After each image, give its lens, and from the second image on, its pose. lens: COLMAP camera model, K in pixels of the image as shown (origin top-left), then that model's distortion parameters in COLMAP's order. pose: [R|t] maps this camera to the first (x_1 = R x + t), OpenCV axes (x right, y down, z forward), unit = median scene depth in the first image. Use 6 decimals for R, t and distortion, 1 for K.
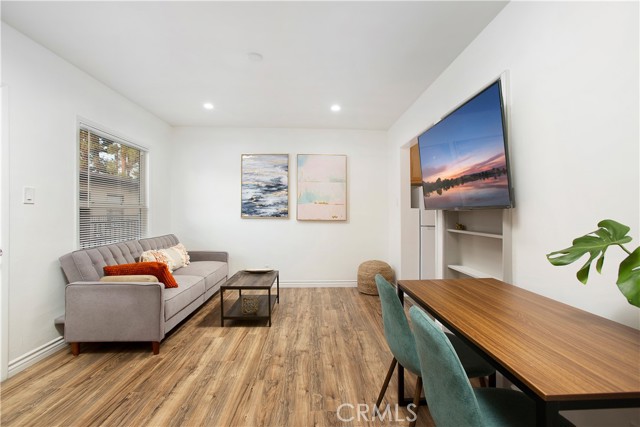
lens RADIAL K [[293.2, 0, 320.2], [0, 293.2, 212.8], [0, 0, 1]] dist [-0.030840, 0.001066]
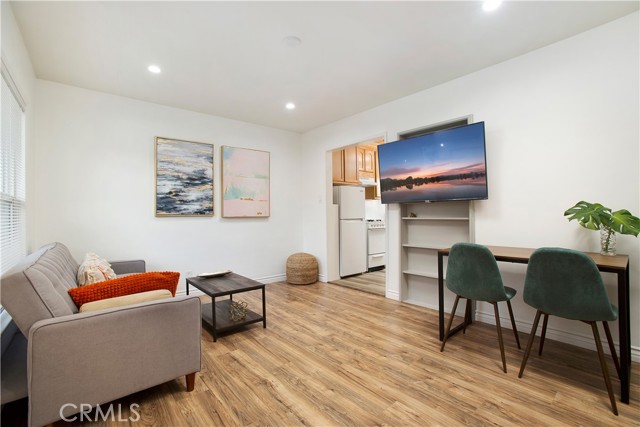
lens RADIAL K [[293.2, 0, 319.0], [0, 293.2, 211.1], [0, 0, 1]] dist [-0.030840, 0.001066]
pose [[0.792650, -0.011610, 0.609567, -0.465275], [0.021834, 0.999718, -0.009351, 0.023528], [-0.609286, 0.020722, 0.792680, 0.117648]]
